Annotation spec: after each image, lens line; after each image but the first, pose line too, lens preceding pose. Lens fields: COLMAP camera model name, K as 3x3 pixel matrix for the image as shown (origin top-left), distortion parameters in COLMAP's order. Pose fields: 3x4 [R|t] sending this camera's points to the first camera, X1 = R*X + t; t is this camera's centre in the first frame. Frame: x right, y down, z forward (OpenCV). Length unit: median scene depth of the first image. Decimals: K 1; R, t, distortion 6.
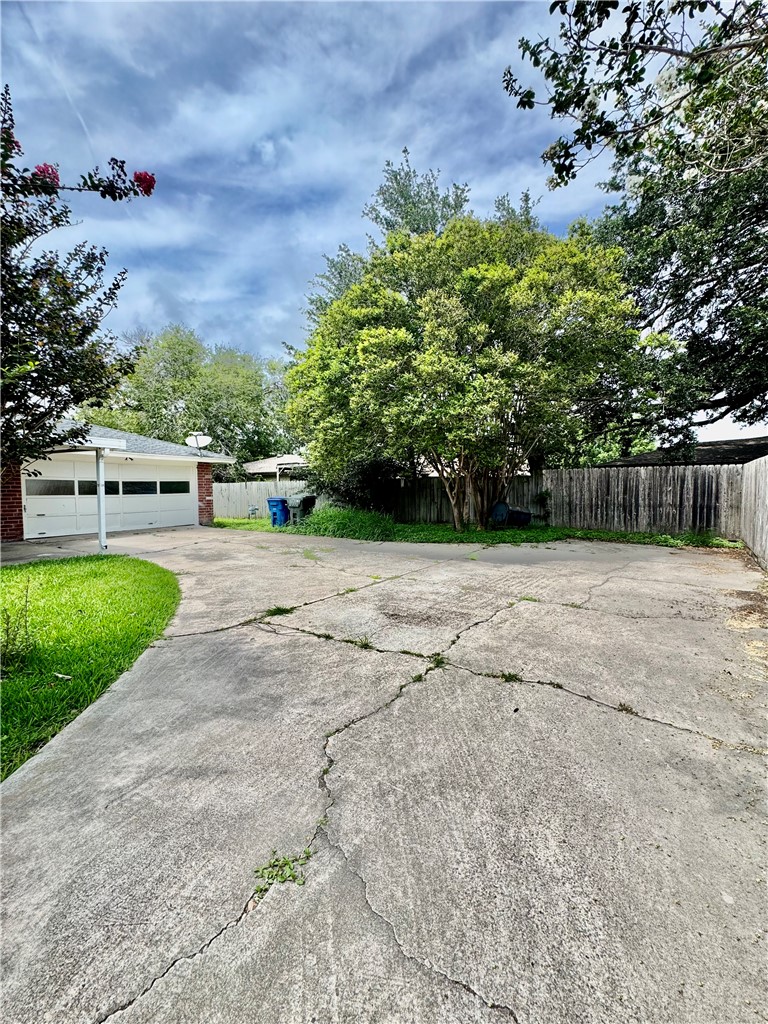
lens RADIAL K [[413.0, 0, 385.0], [0, 413.0, 507.6], [0, 0, 1]] dist [-0.004024, 0.000508]
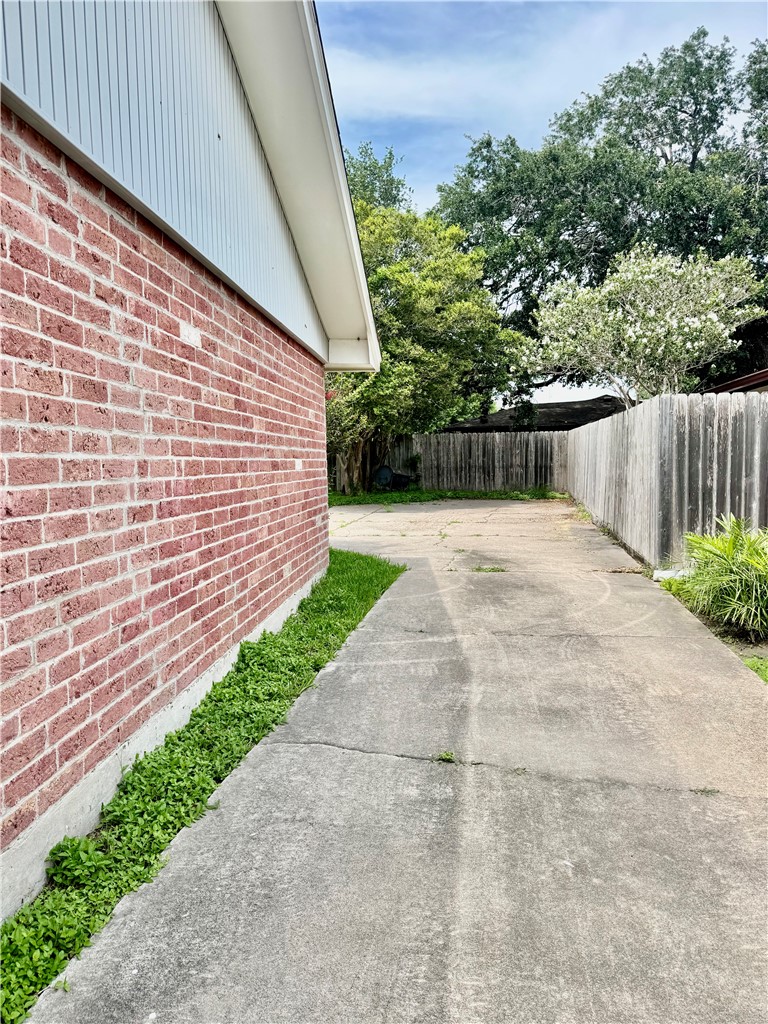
lens RADIAL K [[714.3, 0, 383.3], [0, 714.3, 515.0], [0, 0, 1]] dist [0.039392, 0.000286]
pose [[0.902312, -0.047684, 0.428438, -0.500441], [0.031306, 0.998487, 0.045196, 0.028372], [-0.429945, -0.027369, 0.902440, -0.630036]]
